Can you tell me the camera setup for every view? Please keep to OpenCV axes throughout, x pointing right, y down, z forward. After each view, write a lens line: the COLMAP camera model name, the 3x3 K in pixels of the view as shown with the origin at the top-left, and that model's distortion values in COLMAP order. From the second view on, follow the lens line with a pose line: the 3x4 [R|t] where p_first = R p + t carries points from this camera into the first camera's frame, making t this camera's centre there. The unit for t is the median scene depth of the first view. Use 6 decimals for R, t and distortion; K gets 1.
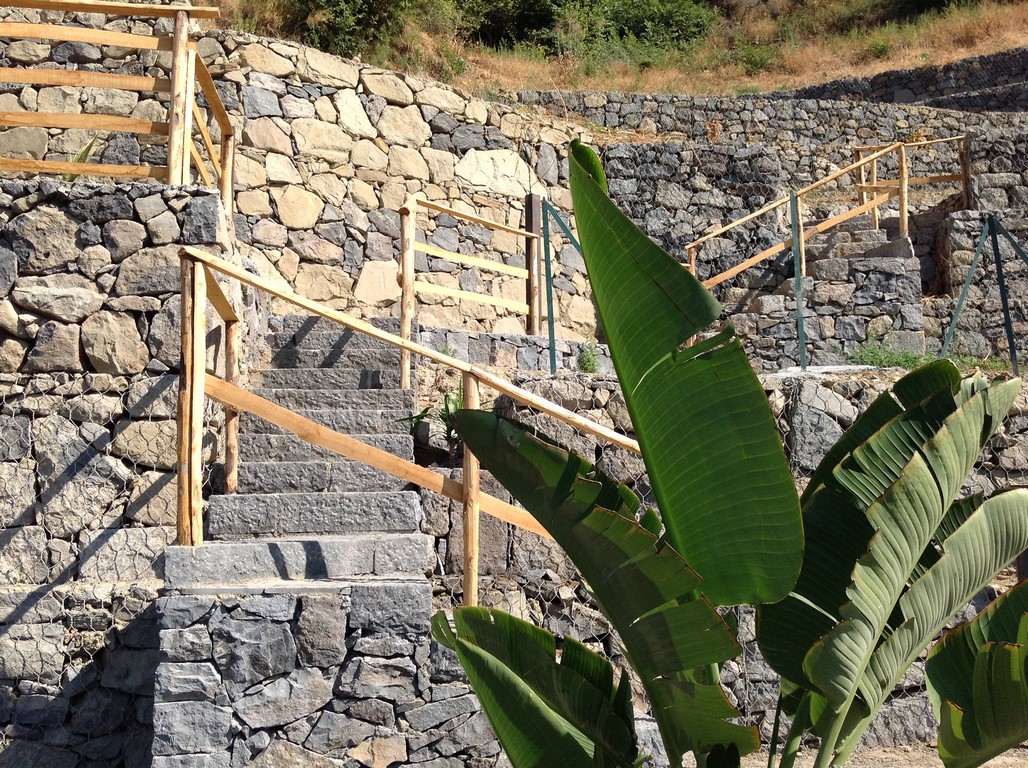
lens RADIAL K [[1004.2, 0, 514.2], [0, 1004.2, 345.4], [0, 0, 1]] dist [0.119206, -0.257203]
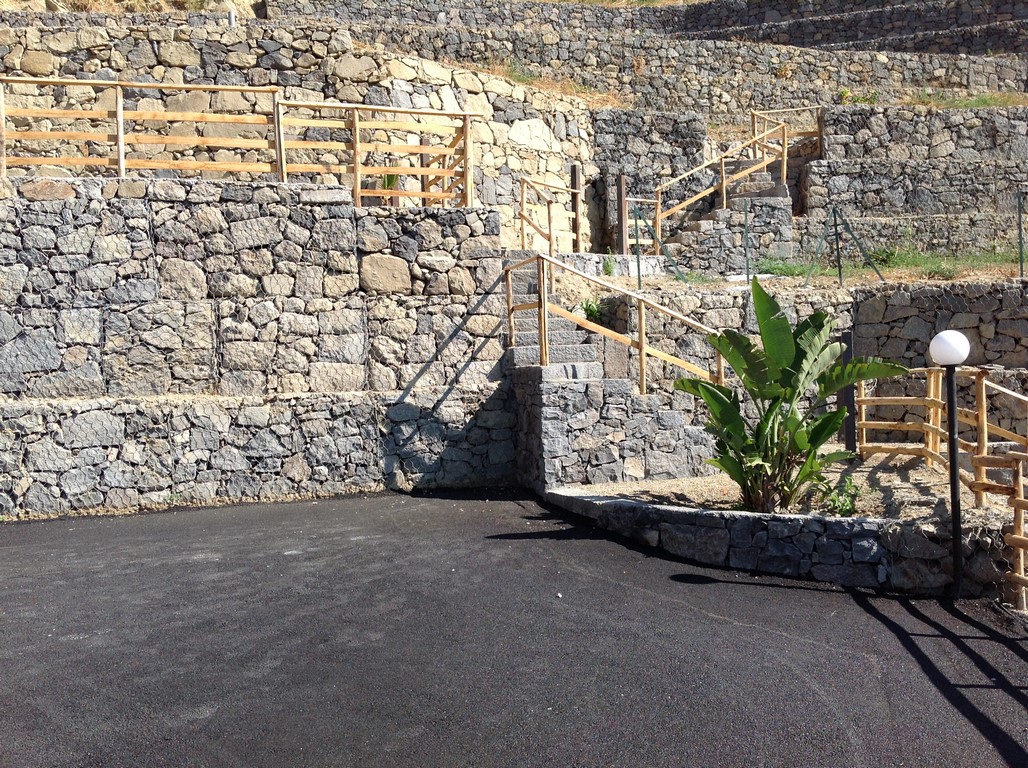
lens RADIAL K [[1004.2, 0, 514.2], [0, 1004.2, 345.4], [0, 0, 1]] dist [0.119206, -0.257203]
pose [[0.989797, -0.017570, 0.141401, -0.291546], [-0.004456, 0.988066, 0.153967, -0.100664], [-0.142418, -0.153026, 0.977906, -0.596999]]
